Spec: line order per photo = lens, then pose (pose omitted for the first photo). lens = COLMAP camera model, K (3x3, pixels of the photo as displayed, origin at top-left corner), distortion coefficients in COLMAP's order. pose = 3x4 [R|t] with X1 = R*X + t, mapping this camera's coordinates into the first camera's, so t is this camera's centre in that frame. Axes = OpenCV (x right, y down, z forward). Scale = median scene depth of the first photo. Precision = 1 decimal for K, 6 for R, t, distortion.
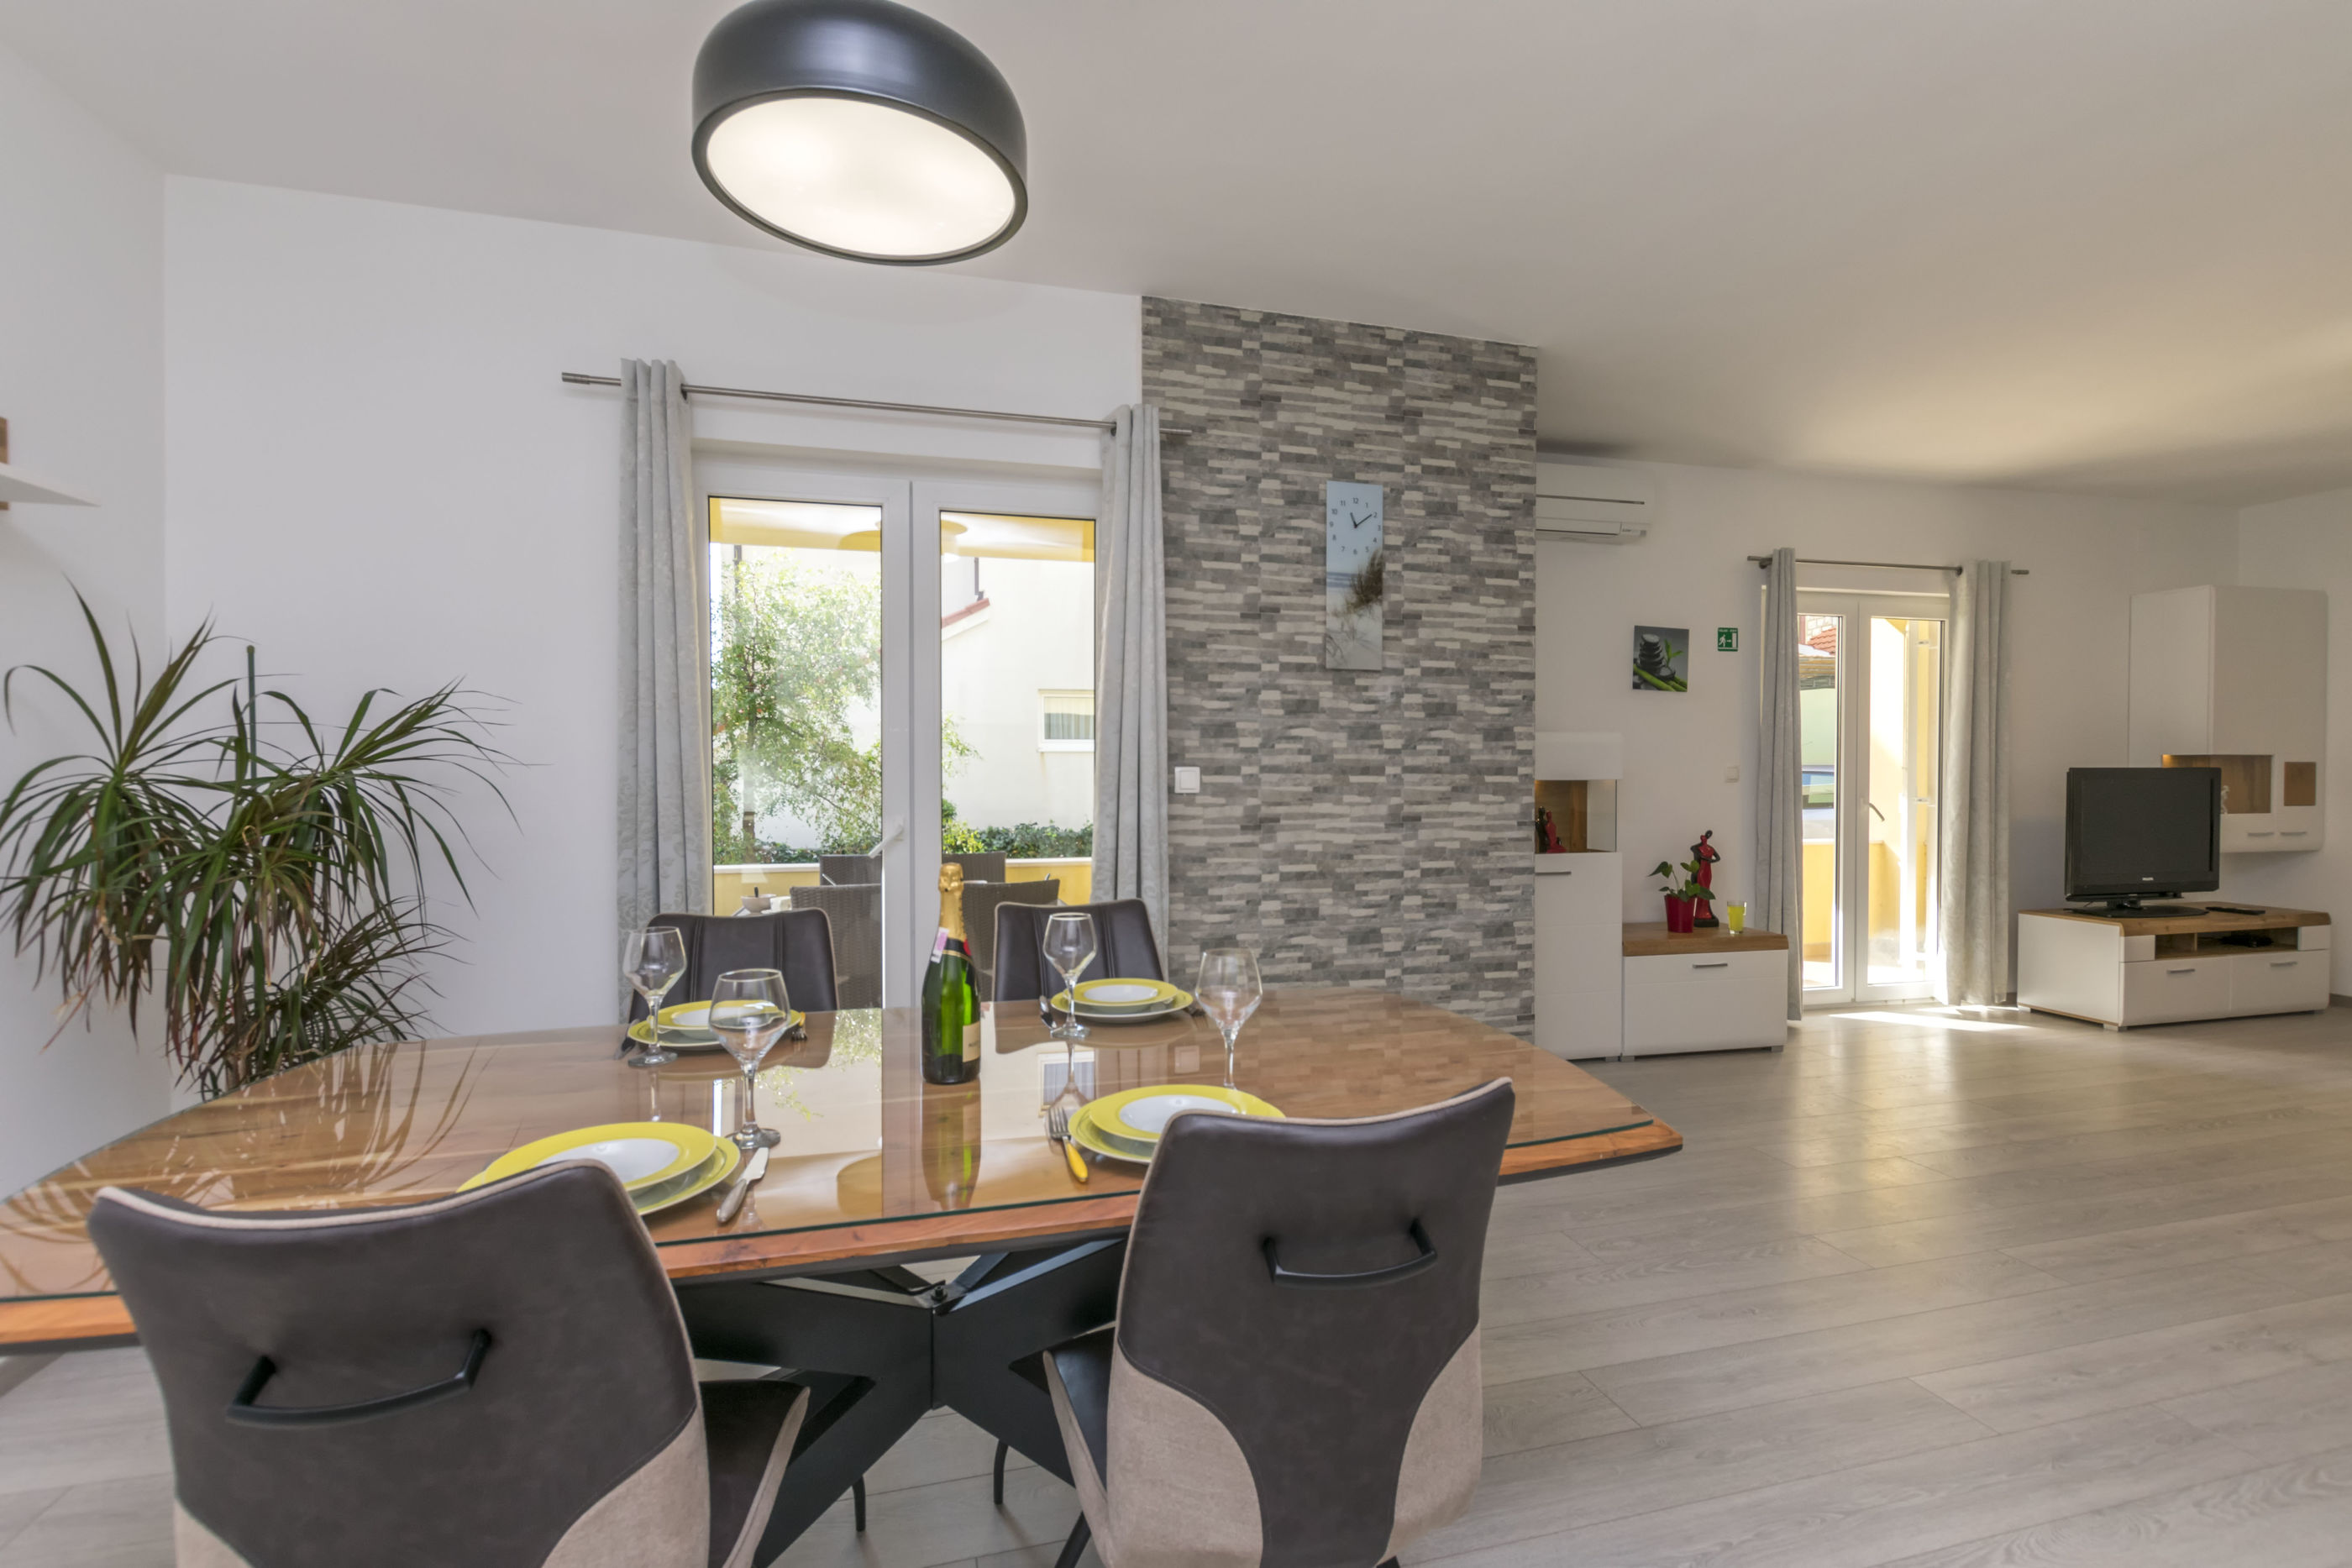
lens RADIAL K [[1027.7, 0, 1176.0], [0, 1027.7, 784.0], [0, 0, 1]] dist [0.001954, -0.000609]
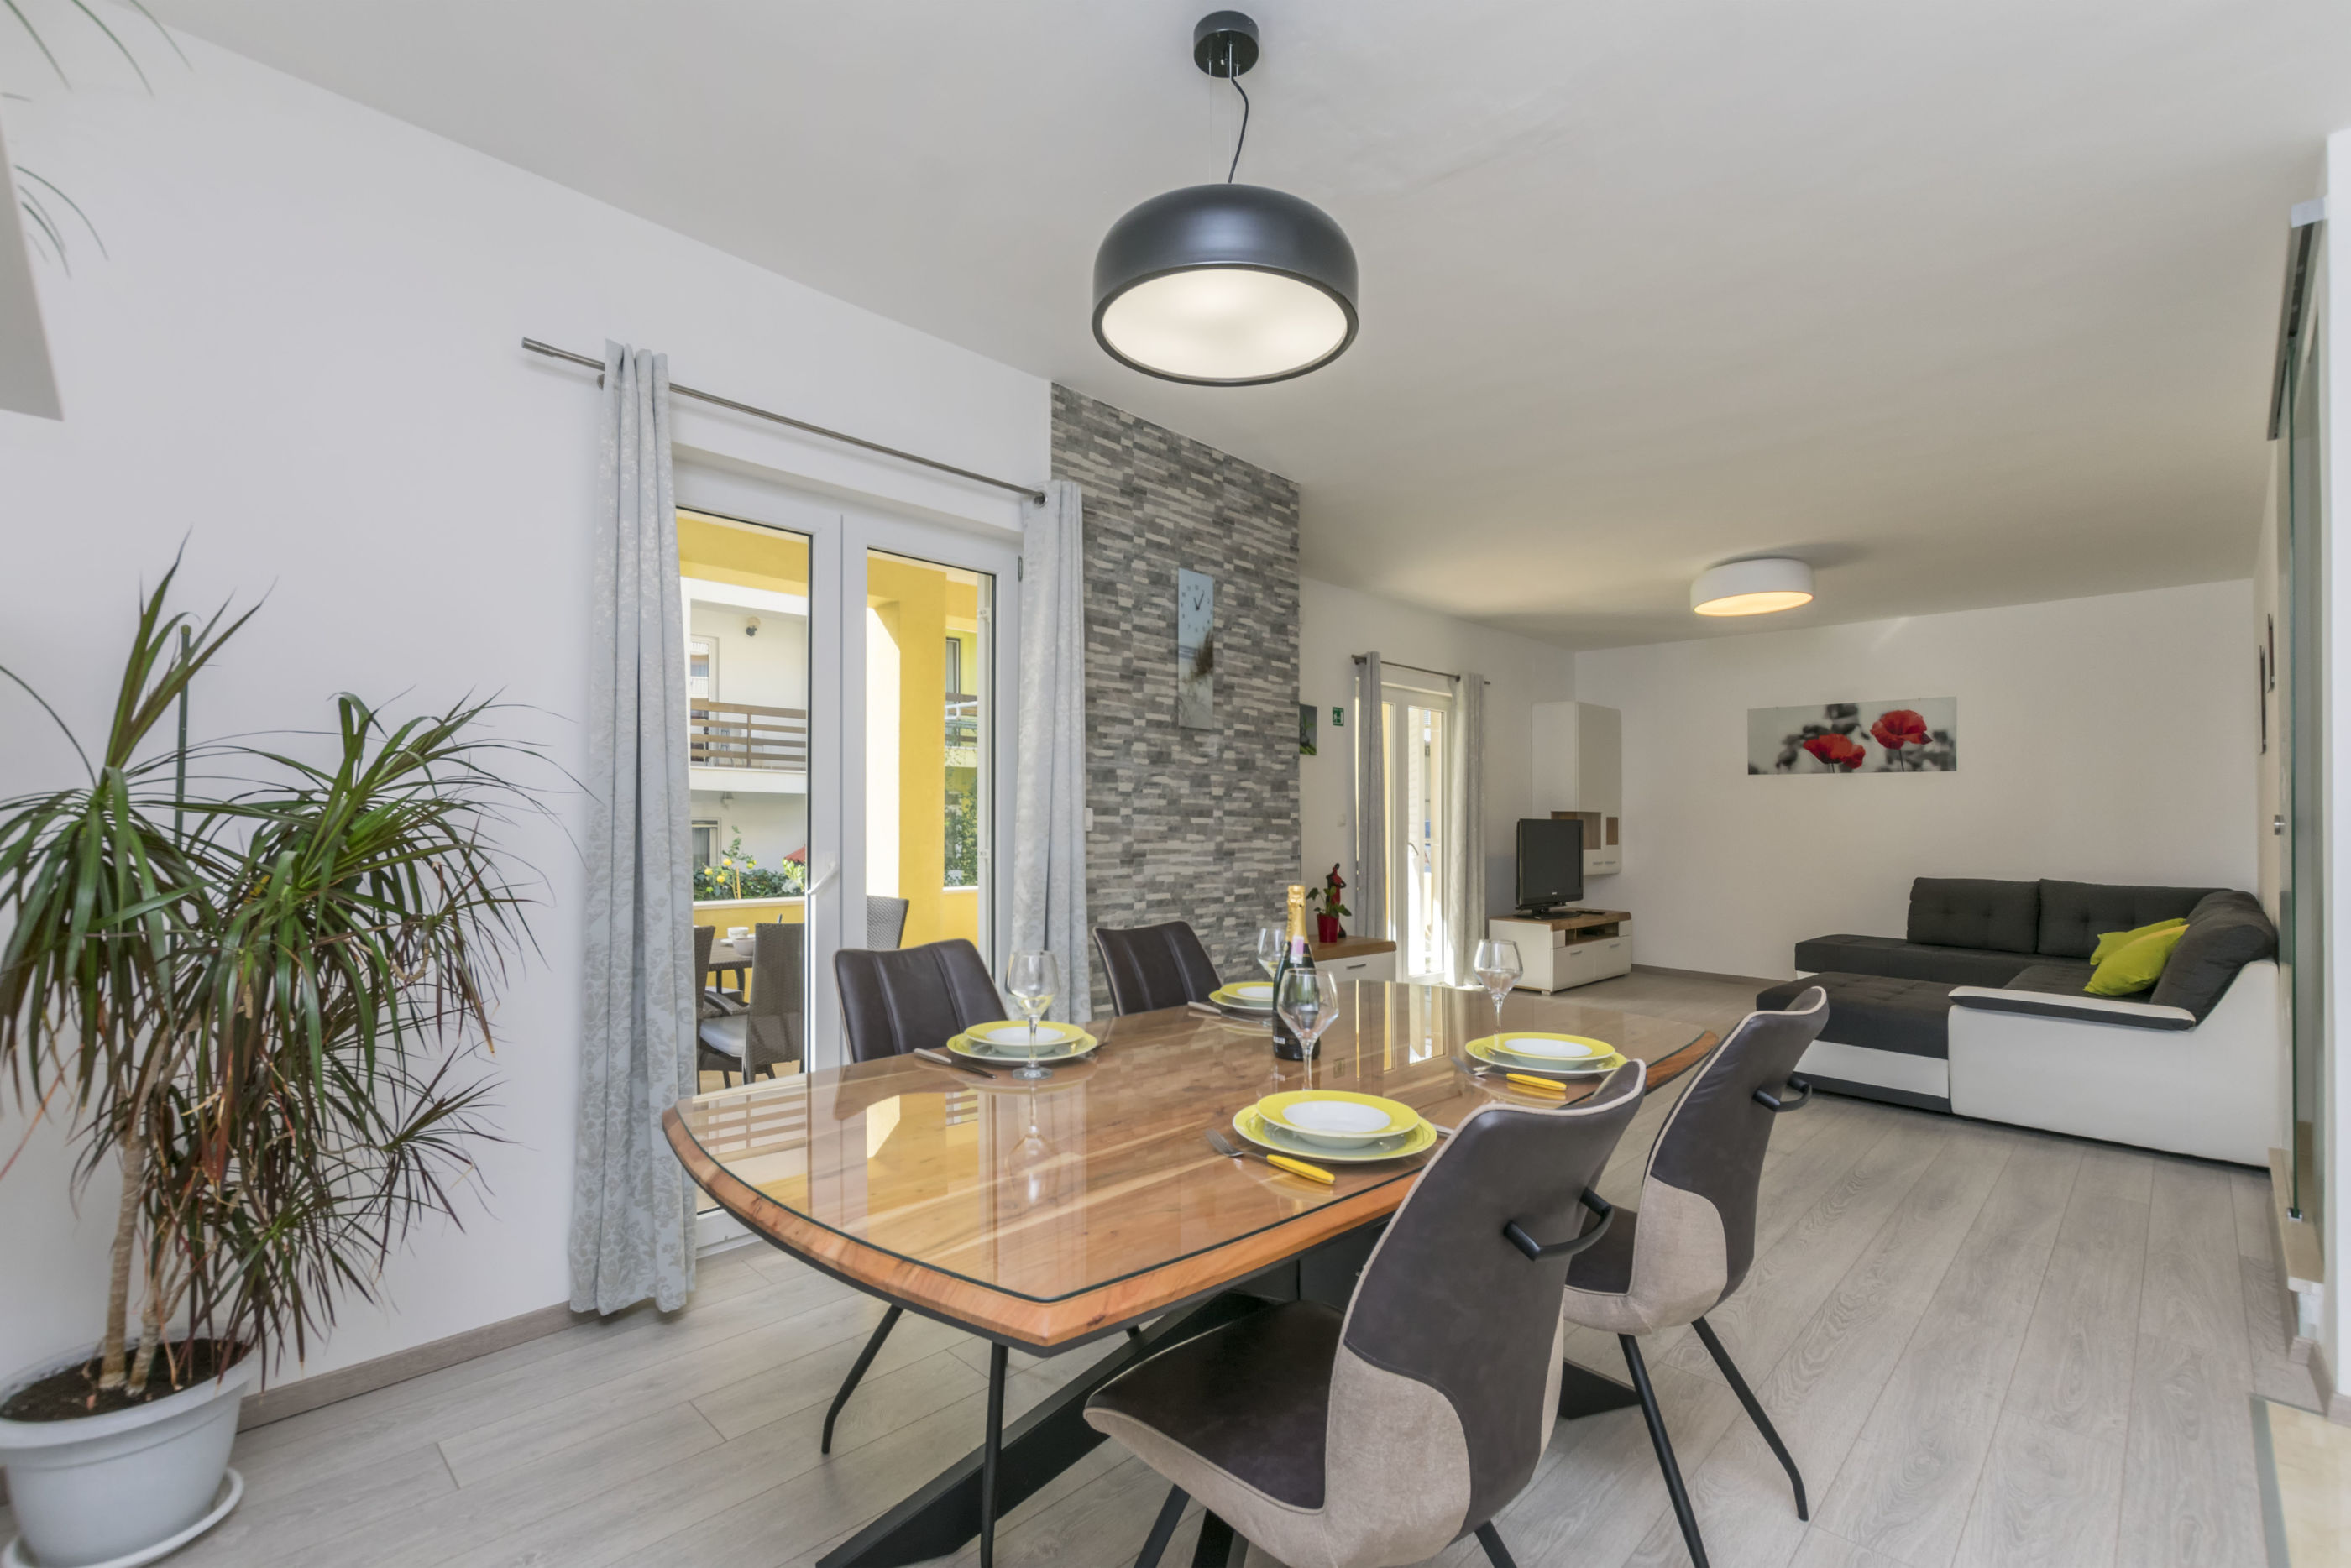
lens RADIAL K [[1013.7, 0, 1148.3], [0, 1013.7, 795.9], [0, 0, 1]] dist [0.000848, 0.000439]
pose [[0.868457, 0.024280, 0.495170, -0.352394], [-0.009660, 0.999439, -0.032064, 0.003975], [-0.495671, 0.023063, 0.868204, 0.007179]]
